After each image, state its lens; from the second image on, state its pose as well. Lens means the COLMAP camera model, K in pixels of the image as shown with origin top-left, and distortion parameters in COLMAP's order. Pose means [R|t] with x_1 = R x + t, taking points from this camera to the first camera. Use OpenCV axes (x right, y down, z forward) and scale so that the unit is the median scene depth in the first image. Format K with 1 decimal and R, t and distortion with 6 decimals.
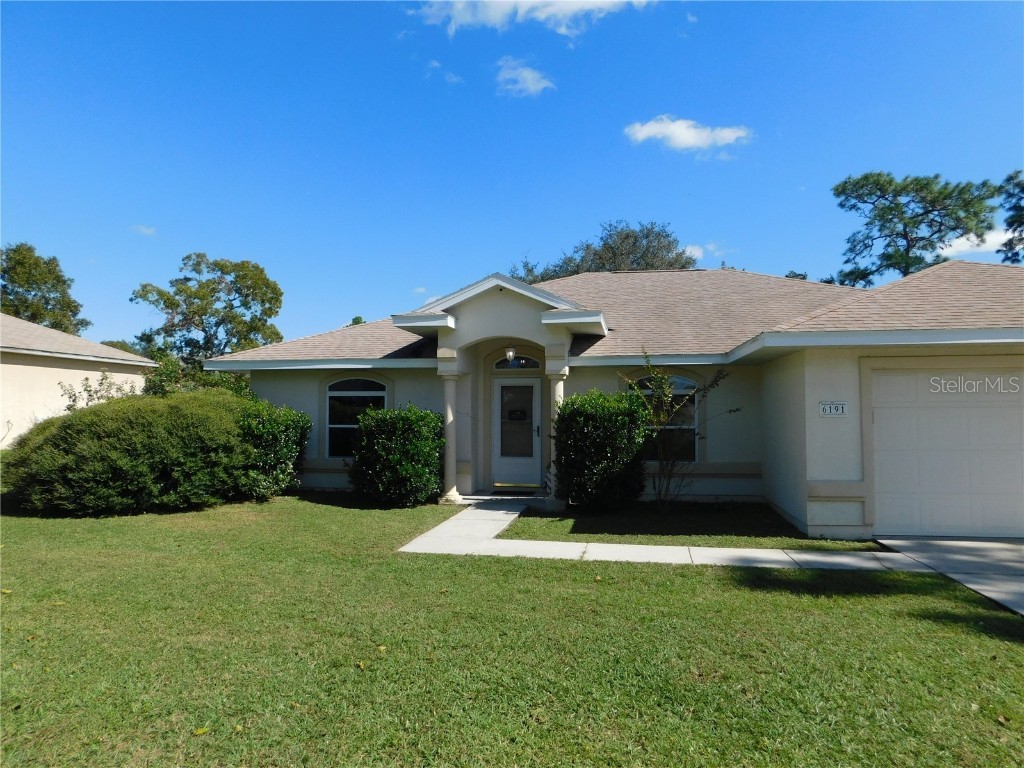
lens RADIAL K [[676.6, 0, 513.8], [0, 676.6, 386.2], [0, 0, 1]] dist [-0.072916, 0.052470]
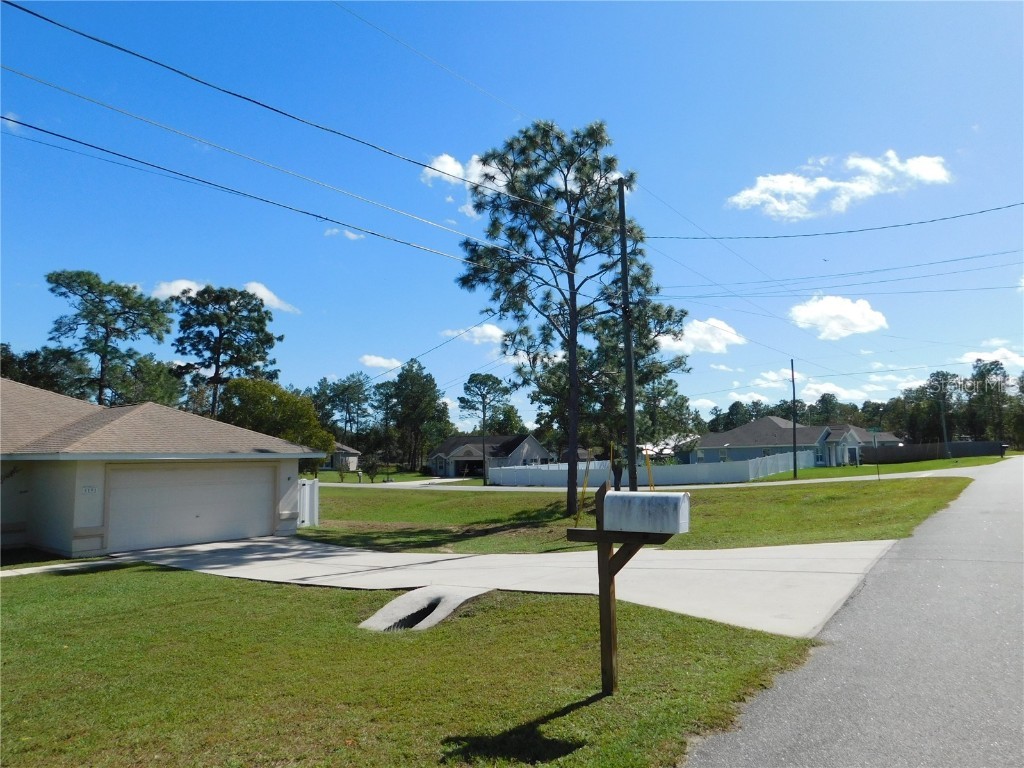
lens RADIAL K [[691.6, 0, 512.0], [0, 691.6, 384.0], [0, 0, 1]] dist [-0.048913, 0.025102]
pose [[0.451450, 0.091314, 0.887612, -0.520528], [-0.025572, 0.995665, -0.089424, -0.088267], [-0.891930, 0.017673, 0.451828, -0.689841]]
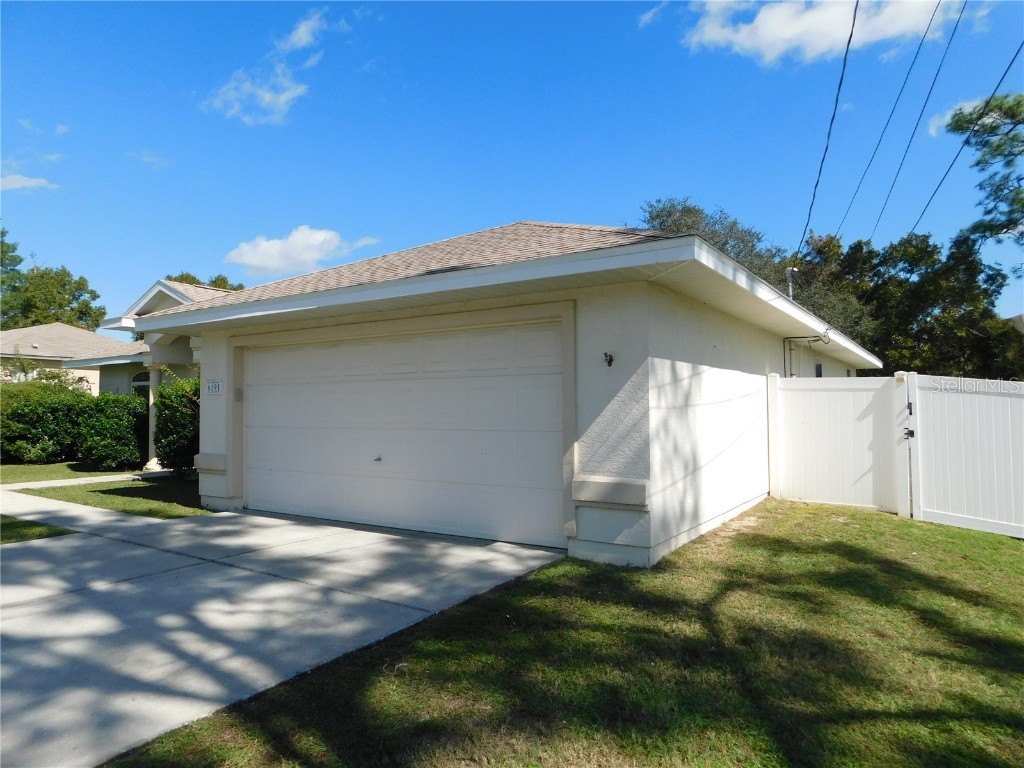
lens RADIAL K [[674.7, 0, 512.0], [0, 674.7, 384.0], [0, 0, 1]] dist [-0.074272, 0.056316]
pose [[0.917814, -0.017093, -0.396641, 0.909676], [0.018961, 0.999820, 0.000789, 0.024874], [0.396557, -0.008245, 0.917973, 0.146615]]
